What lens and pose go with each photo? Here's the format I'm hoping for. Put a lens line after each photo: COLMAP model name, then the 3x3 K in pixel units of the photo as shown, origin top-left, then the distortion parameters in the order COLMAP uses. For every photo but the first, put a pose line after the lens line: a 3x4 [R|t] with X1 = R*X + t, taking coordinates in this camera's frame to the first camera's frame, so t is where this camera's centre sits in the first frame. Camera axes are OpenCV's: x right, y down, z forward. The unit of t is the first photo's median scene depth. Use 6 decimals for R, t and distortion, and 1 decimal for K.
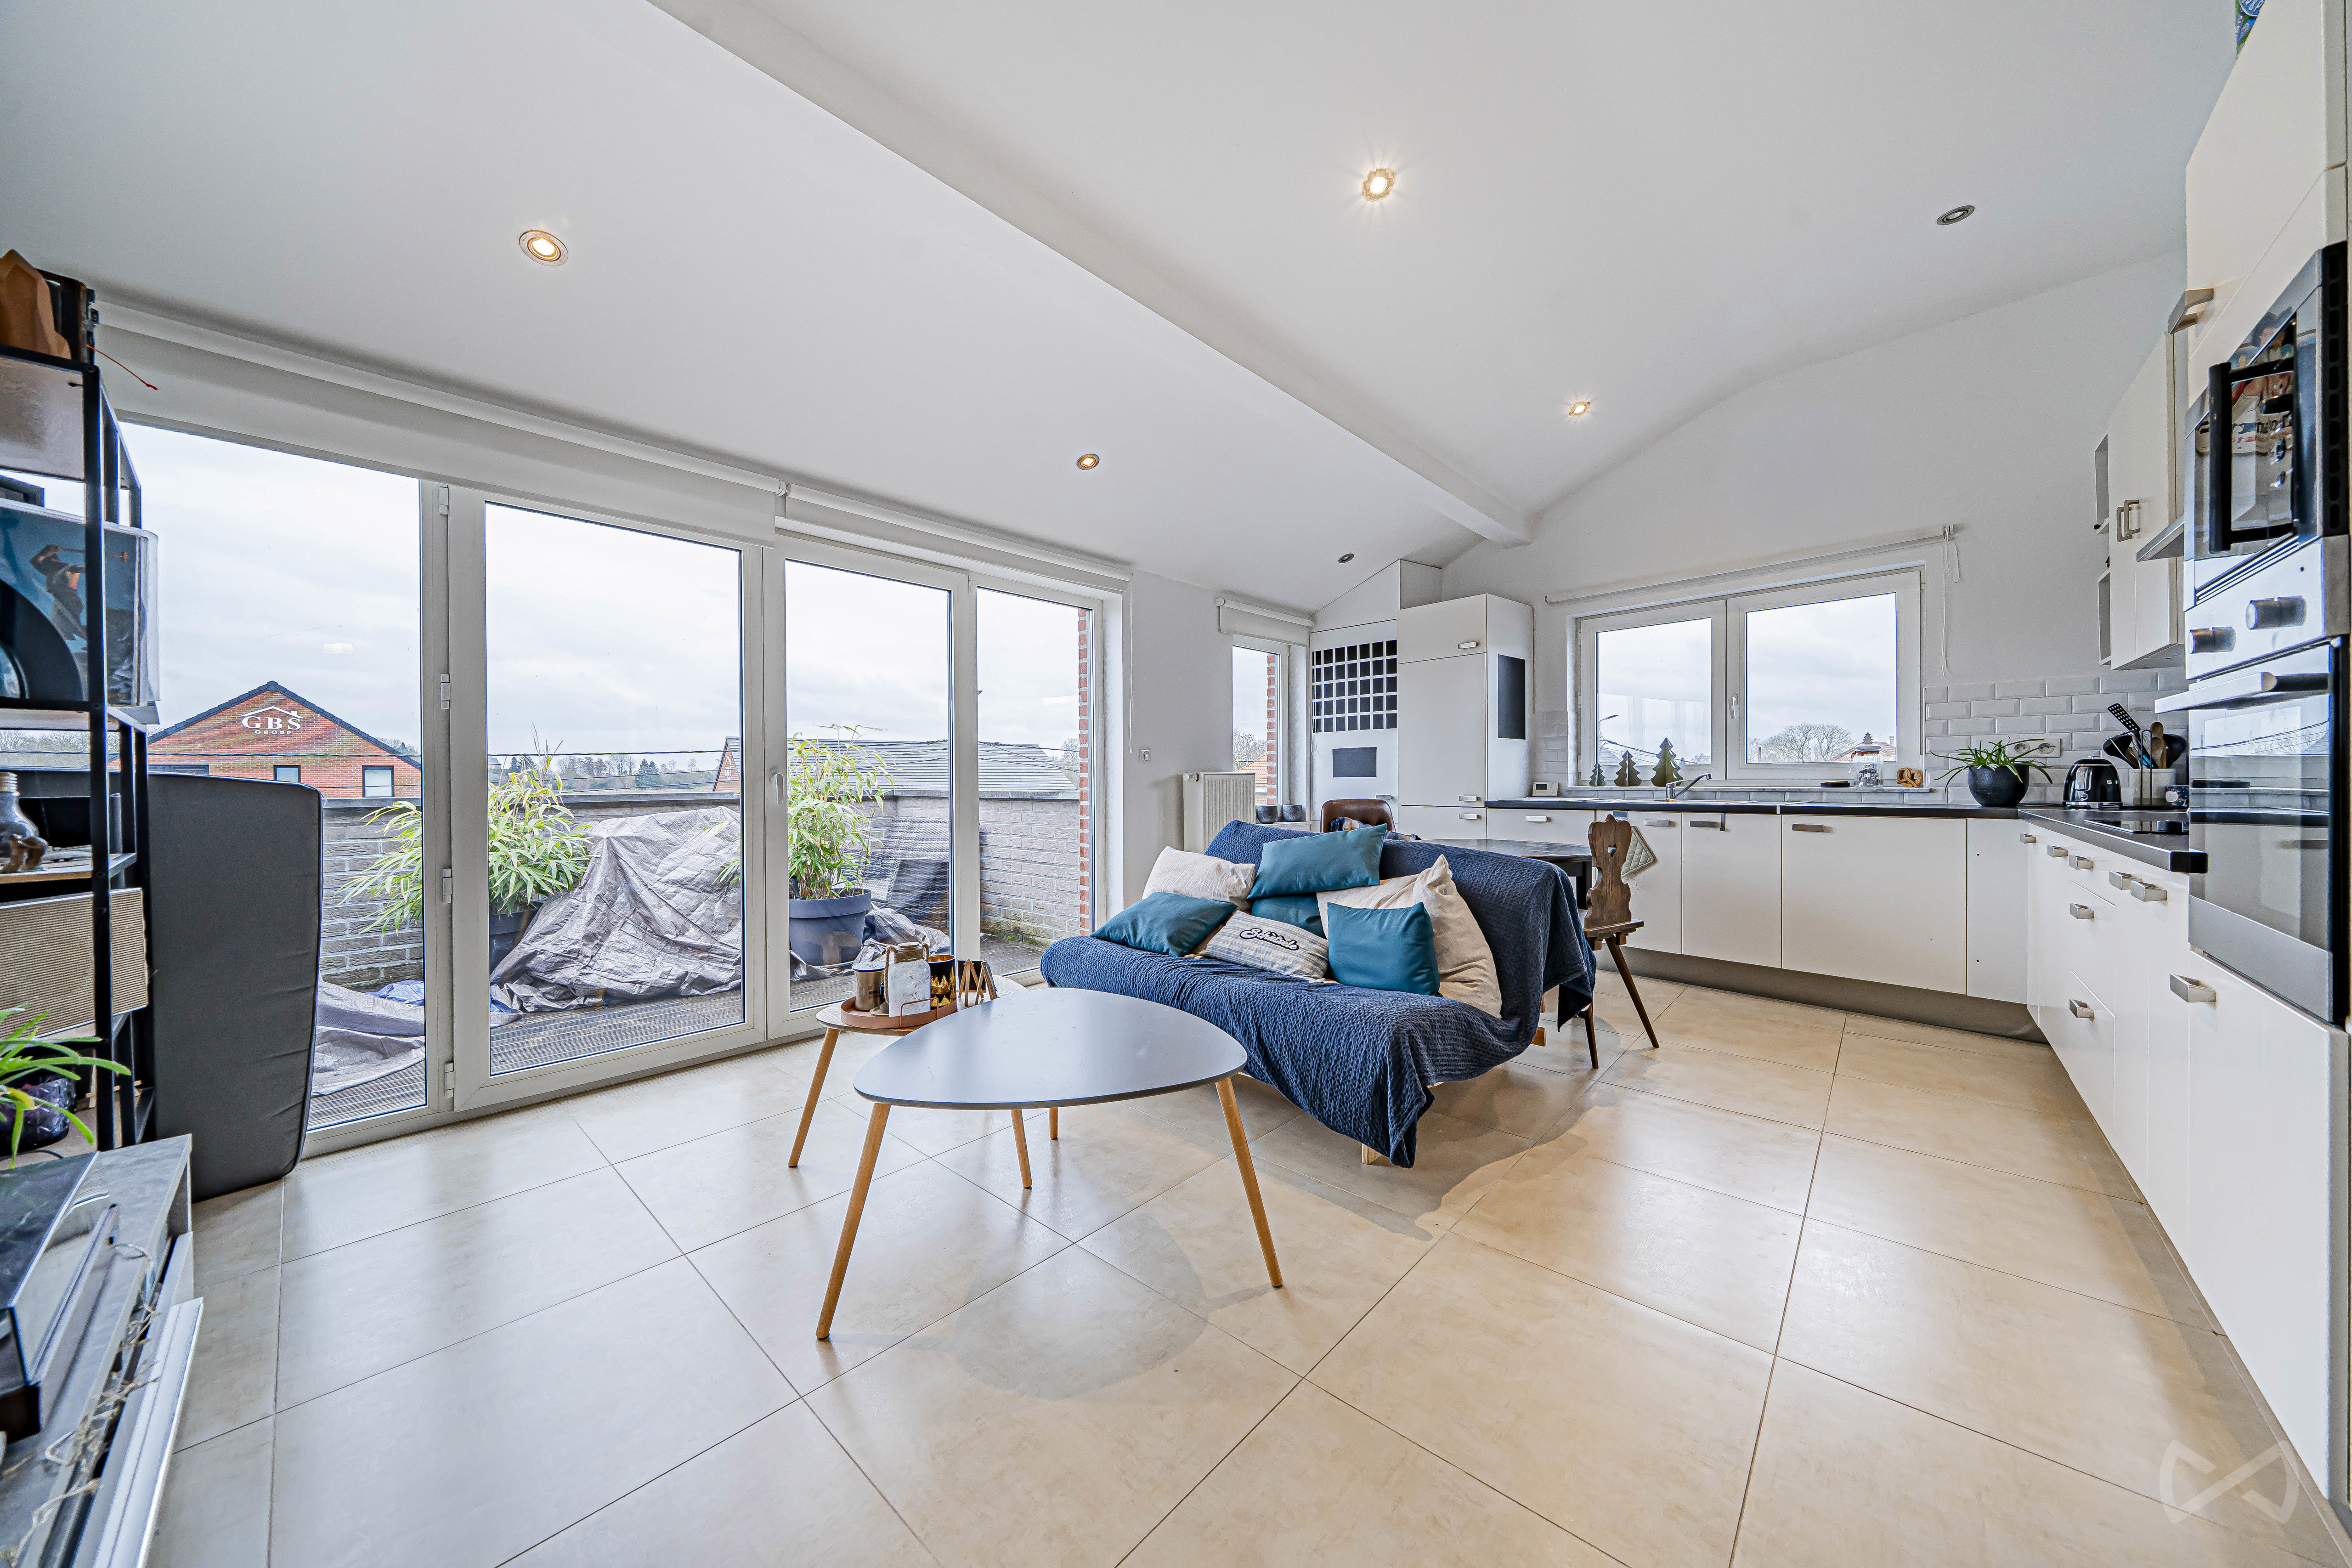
lens RADIAL K [[791.9, 0, 1178.9], [0, 791.9, 782.6], [0, 0, 1]] dist [-0.007726, -0.000004]
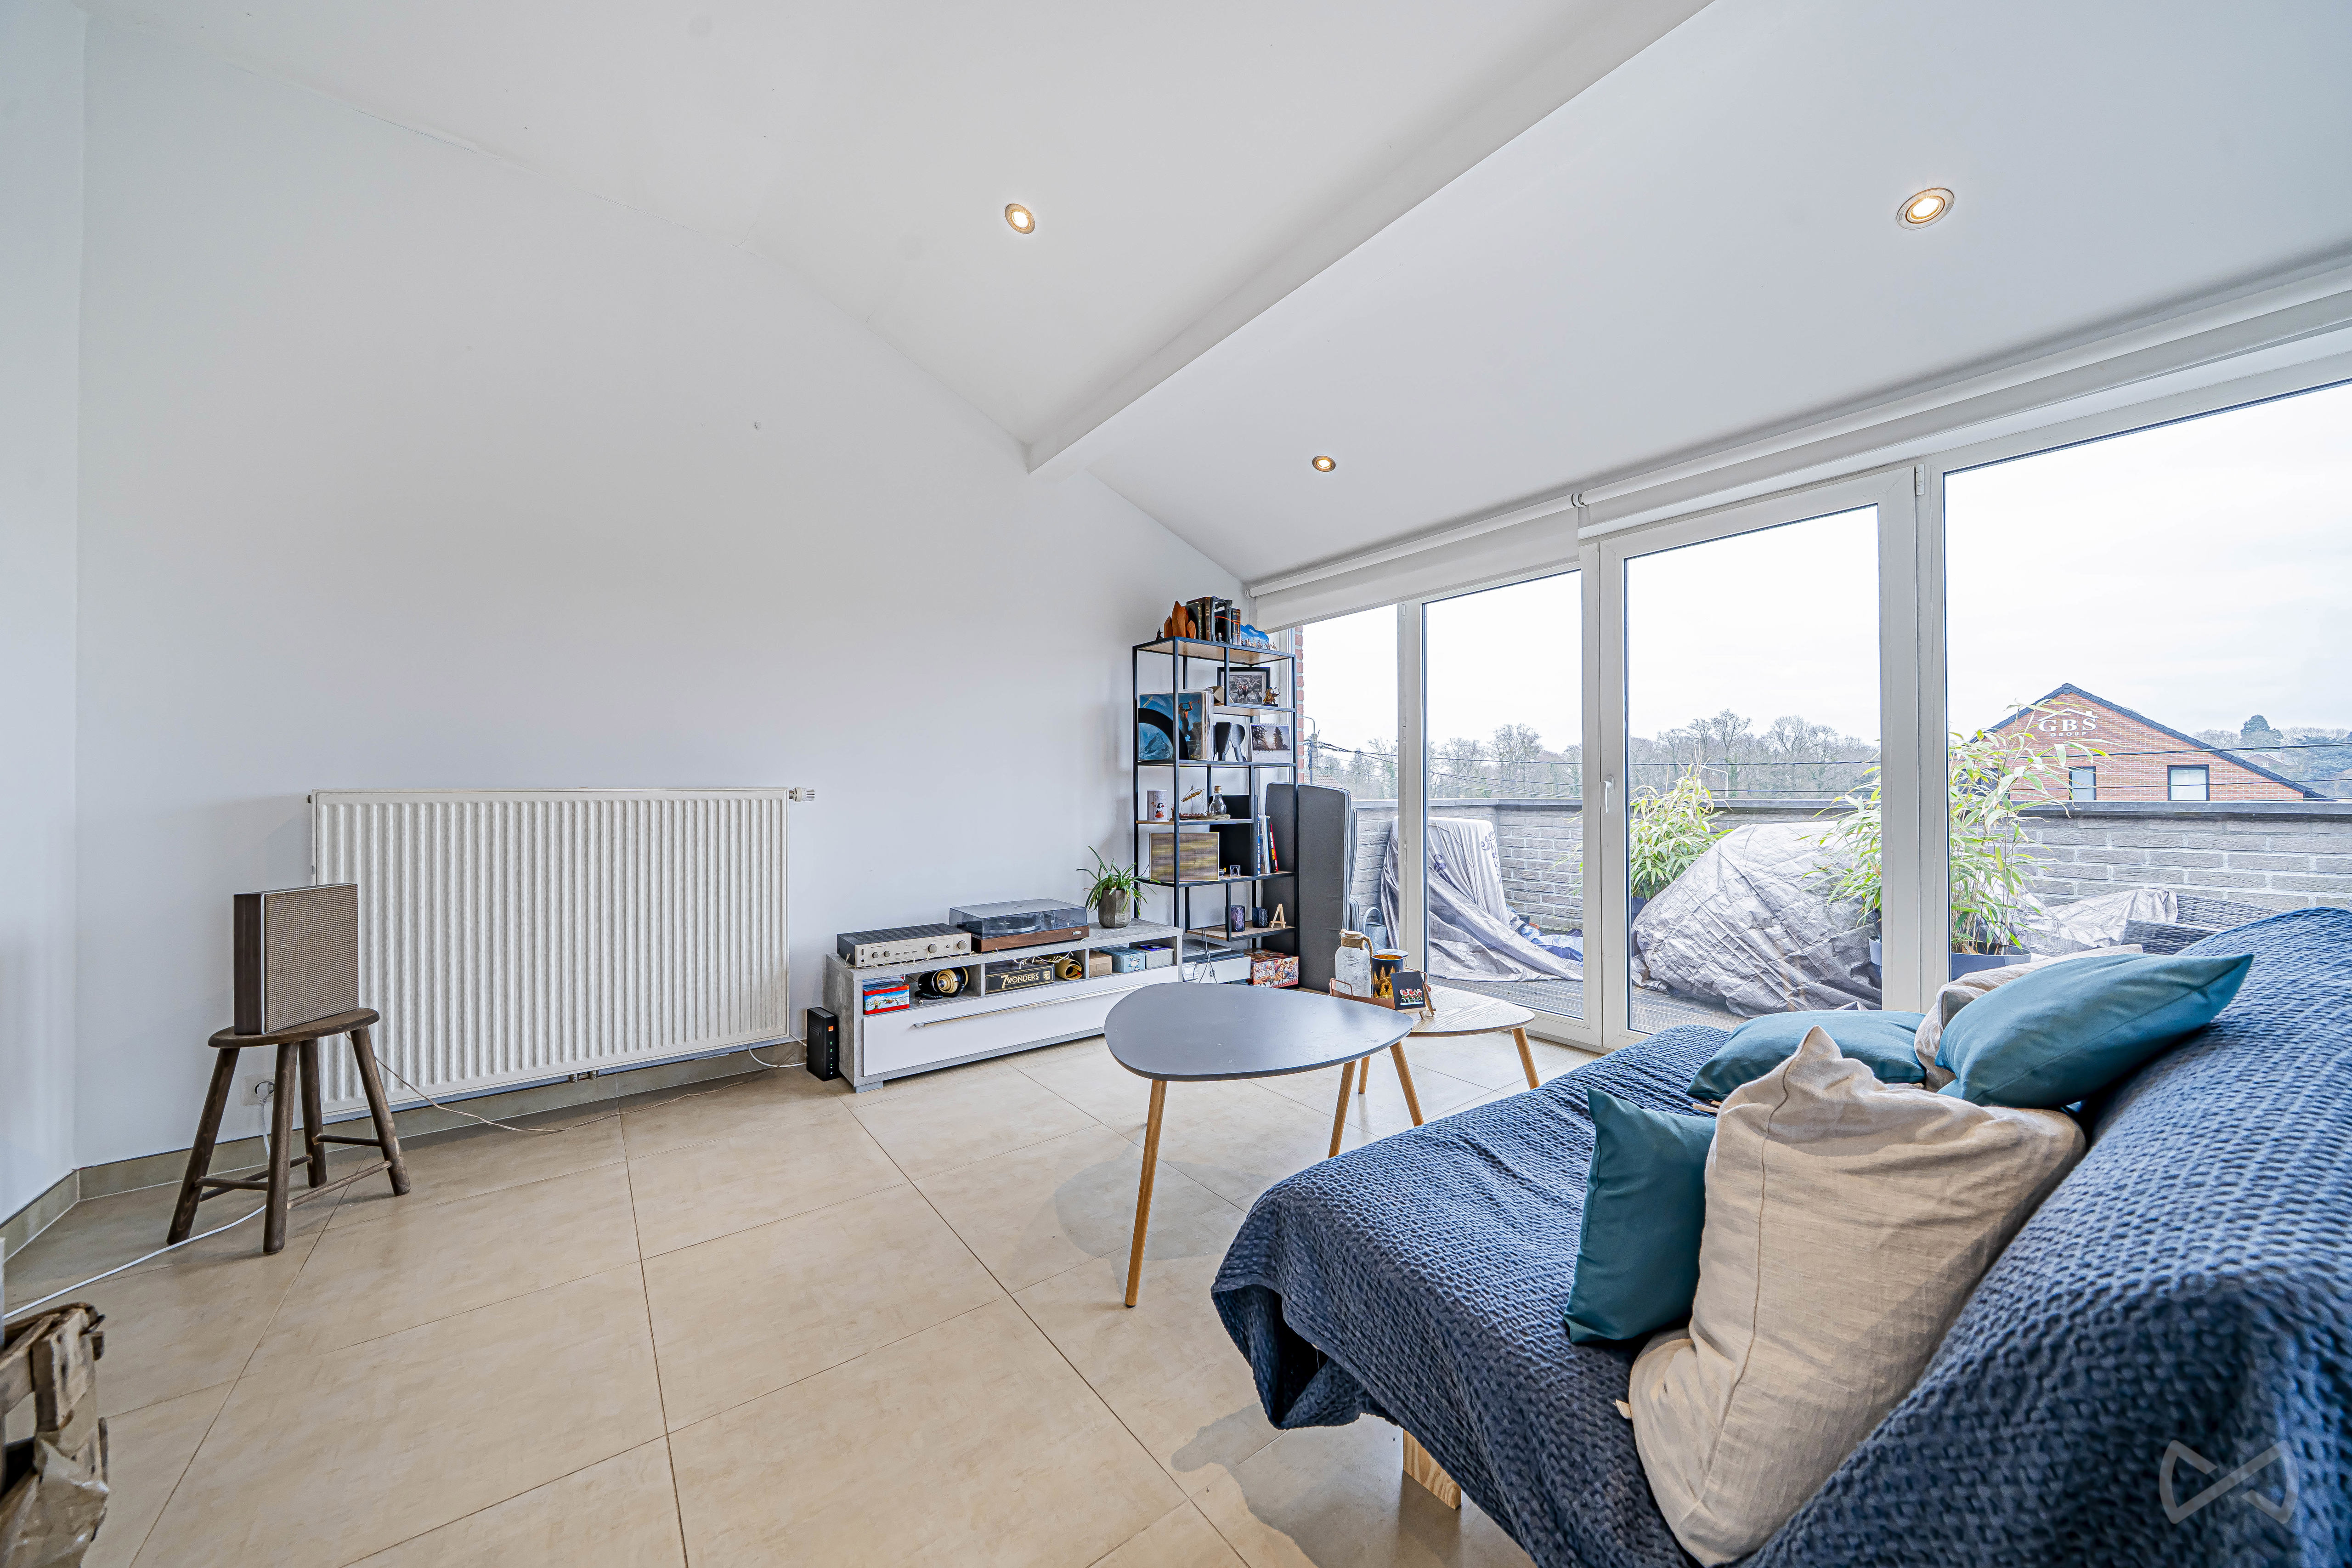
lens RADIAL K [[791.9, 0, 1173.4], [0, 791.9, 789.4], [0, 0, 1]] dist [-0.007726, -0.000004]
pose [[-0.183420, 0.009744, -0.982986, 0.355957], [-0.002050, 0.999945, 0.010295, -0.006657], [0.983033, 0.003903, -0.183389, 0.405445]]
